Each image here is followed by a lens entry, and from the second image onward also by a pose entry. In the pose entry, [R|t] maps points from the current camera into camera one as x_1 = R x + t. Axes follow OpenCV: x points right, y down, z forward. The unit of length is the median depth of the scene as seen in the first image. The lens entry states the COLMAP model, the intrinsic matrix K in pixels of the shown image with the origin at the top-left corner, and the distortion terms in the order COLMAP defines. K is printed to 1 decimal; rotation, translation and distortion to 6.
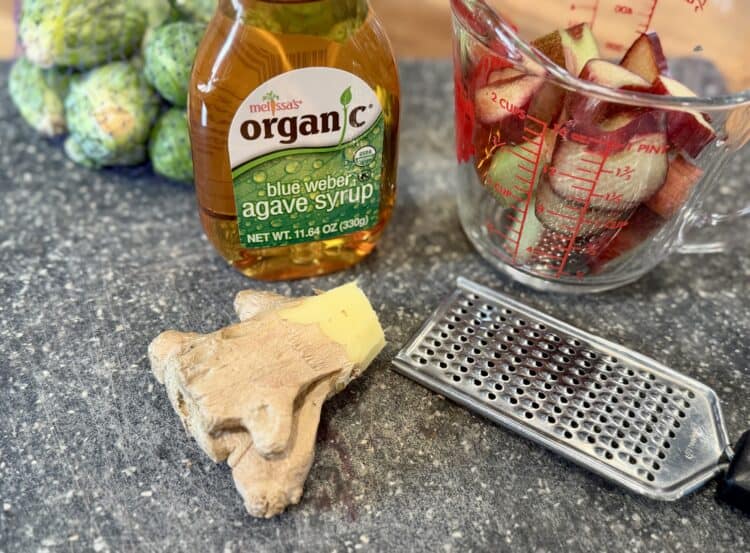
lens RADIAL K [[681.0, 0, 379.1], [0, 681.0, 276.7], [0, 0, 1]] dist [0.045736, -0.093527]
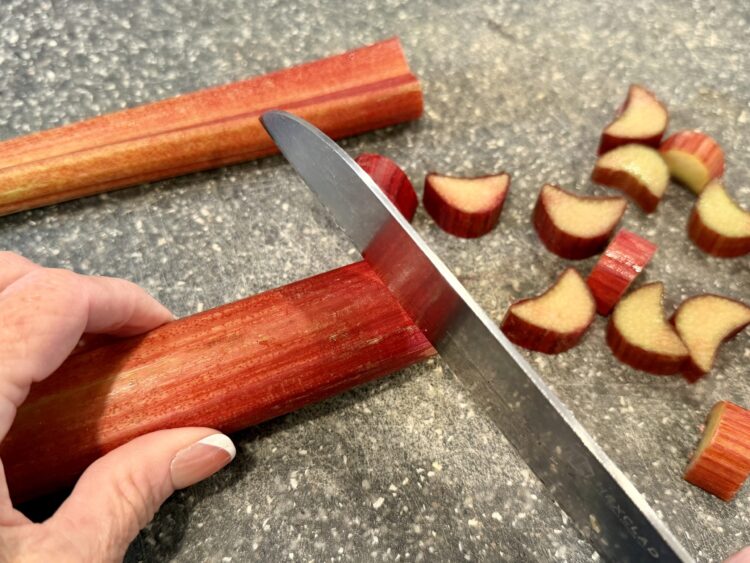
lens RADIAL K [[681.0, 0, 376.7], [0, 681.0, 287.6], [0, 0, 1]] dist [0.045736, -0.093527]
pose [[0.998195, -0.014294, -0.058326, -0.037106], [0.024011, 0.985242, 0.169474, -0.012732], [0.055043, -0.170568, 0.983807, 0.098464]]
